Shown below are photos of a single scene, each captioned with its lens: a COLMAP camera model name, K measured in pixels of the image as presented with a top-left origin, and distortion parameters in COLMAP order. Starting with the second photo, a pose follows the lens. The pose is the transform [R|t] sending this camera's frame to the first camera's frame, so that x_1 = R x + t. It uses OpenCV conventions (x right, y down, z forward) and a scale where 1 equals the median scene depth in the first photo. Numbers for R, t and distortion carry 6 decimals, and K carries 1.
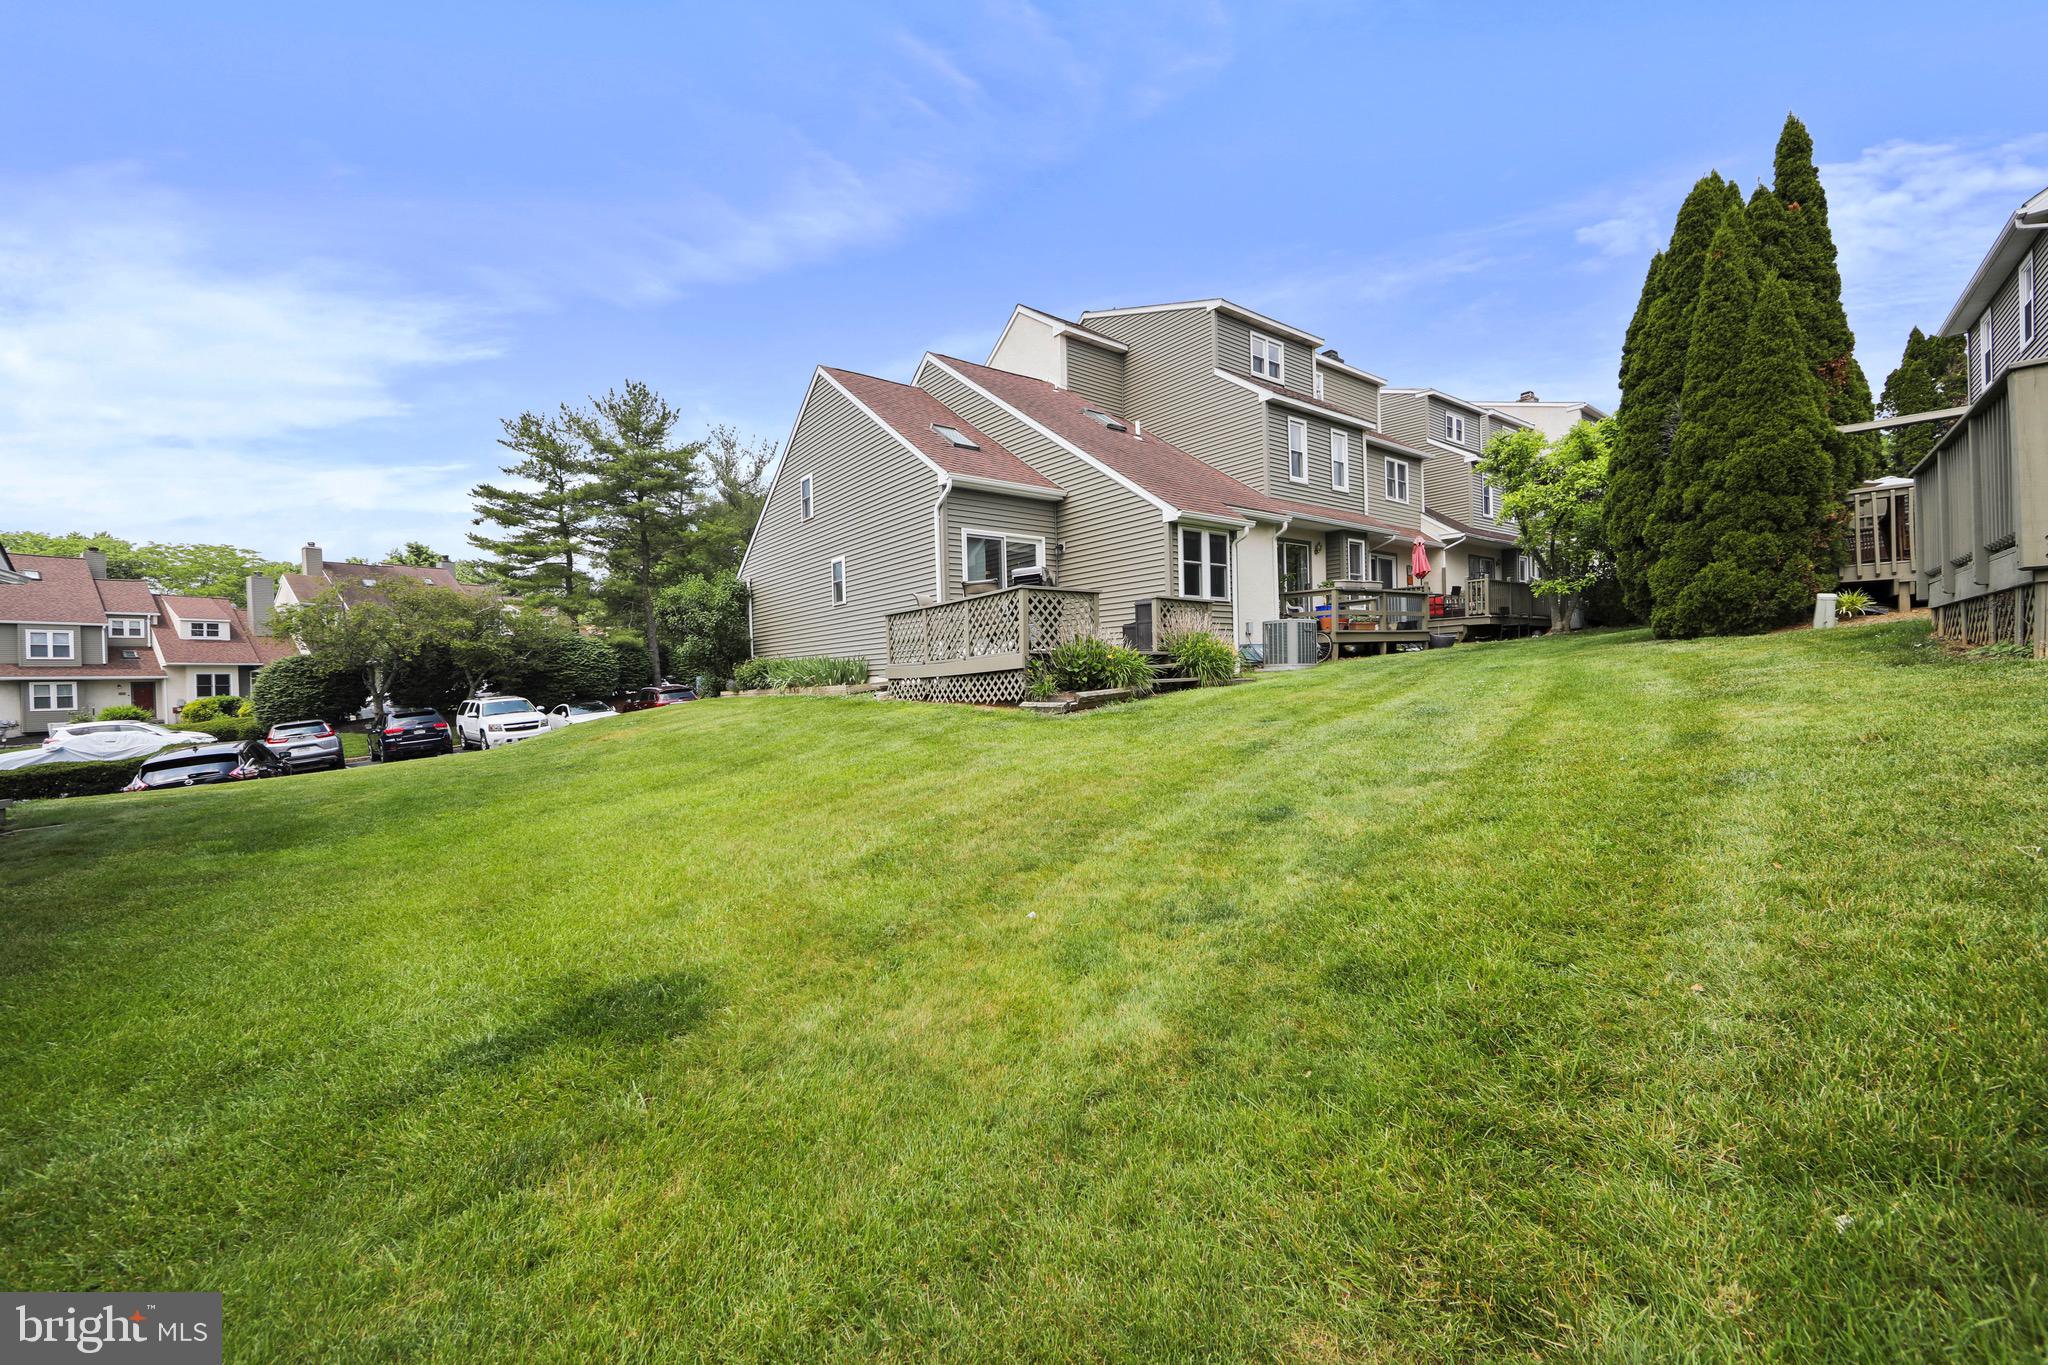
lens RADIAL K [[802.3, 0, 1032.9], [0, 802.3, 675.4], [0, 0, 1]] dist [-0.003795, 0.000025]
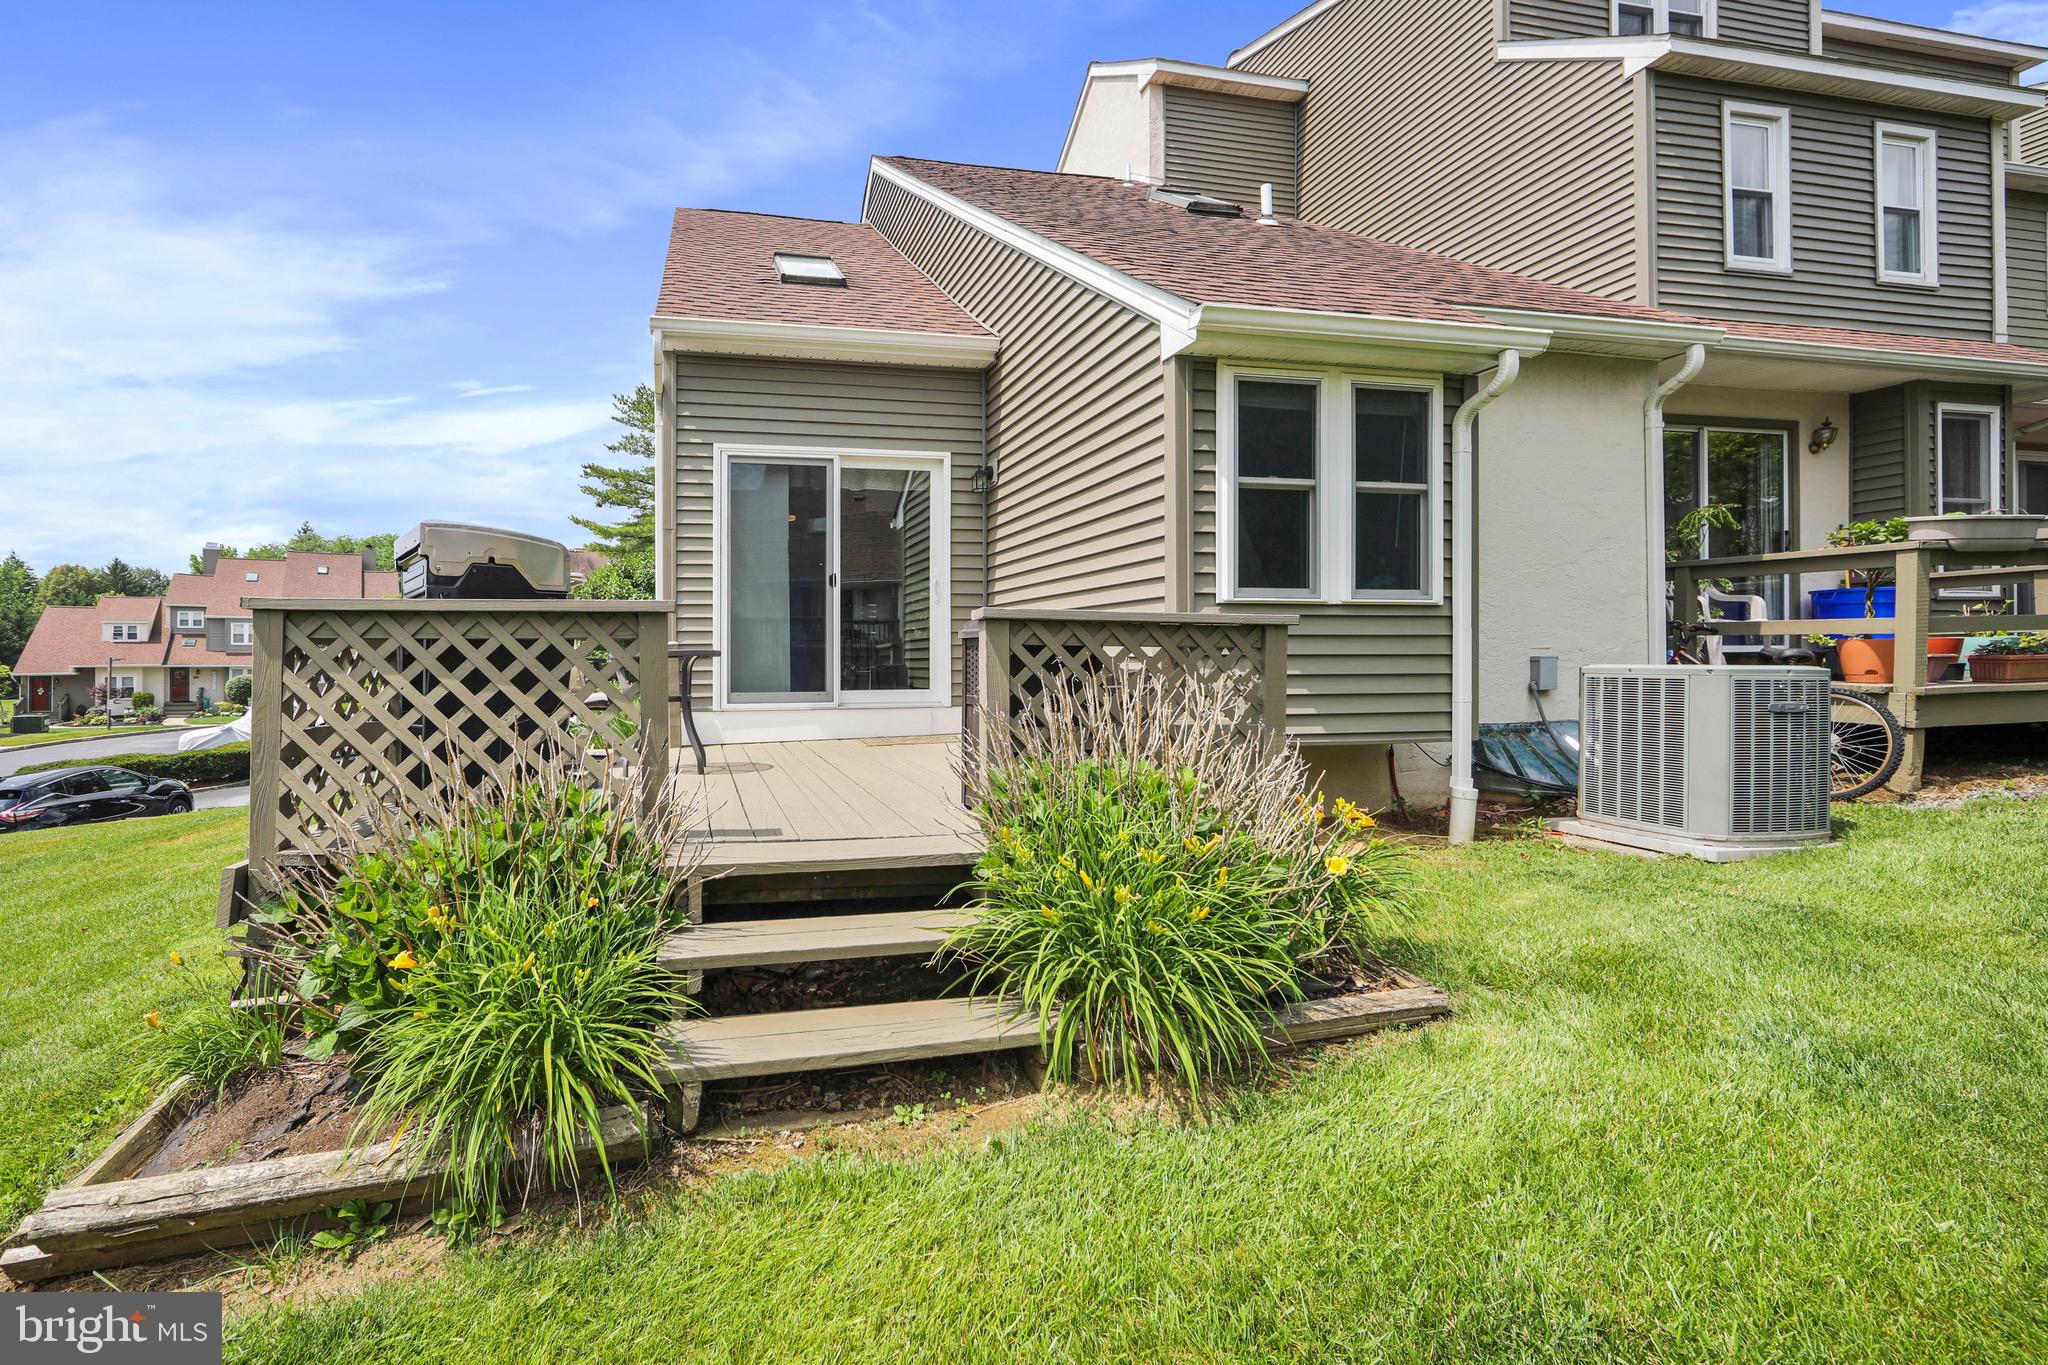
lens RADIAL K [[840.5, 0, 861.1], [0, 840.5, 654.1], [0, 0, 1]] dist [-0.007709, 0.000286]
pose [[0.878101, 0.022574, -0.477942, 0.147199], [-0.019575, 0.999745, 0.011256, -0.051854], [0.478074, -0.000528, 0.878319, 0.438785]]
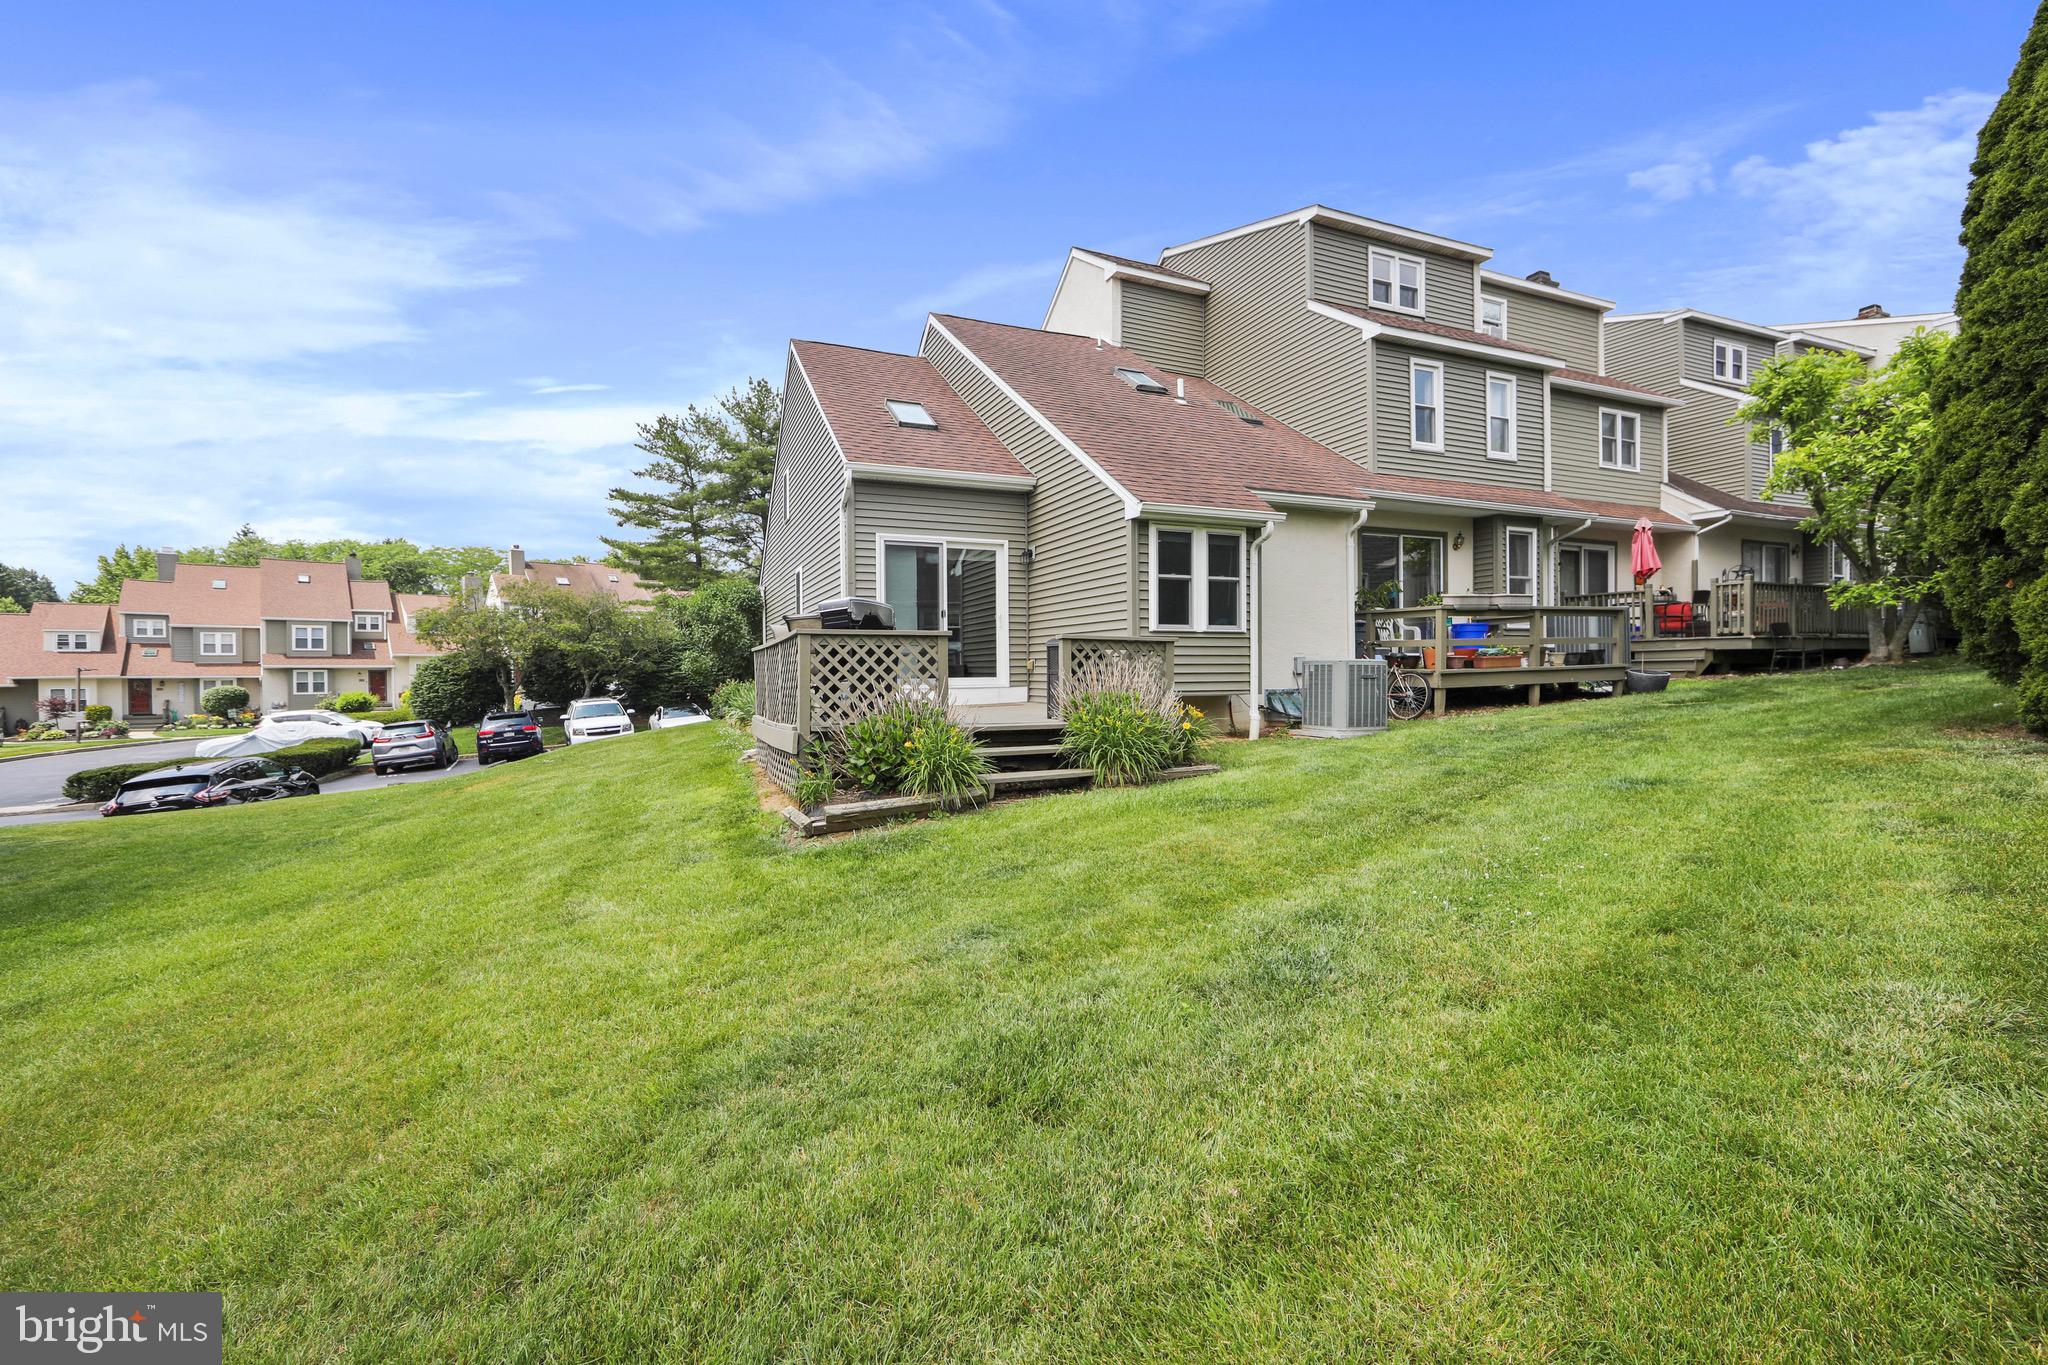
lens RADIAL K [[821.4, 0, 1026.2], [0, 821.4, 667.0], [0, 0, 1]] dist [-0.001714, 0.000176]
pose [[0.965955, 0.020395, -0.257906, 0.177718], [-0.019115, 0.999789, 0.007467, -0.046075], [0.258004, -0.002282, 0.966141, 0.200860]]
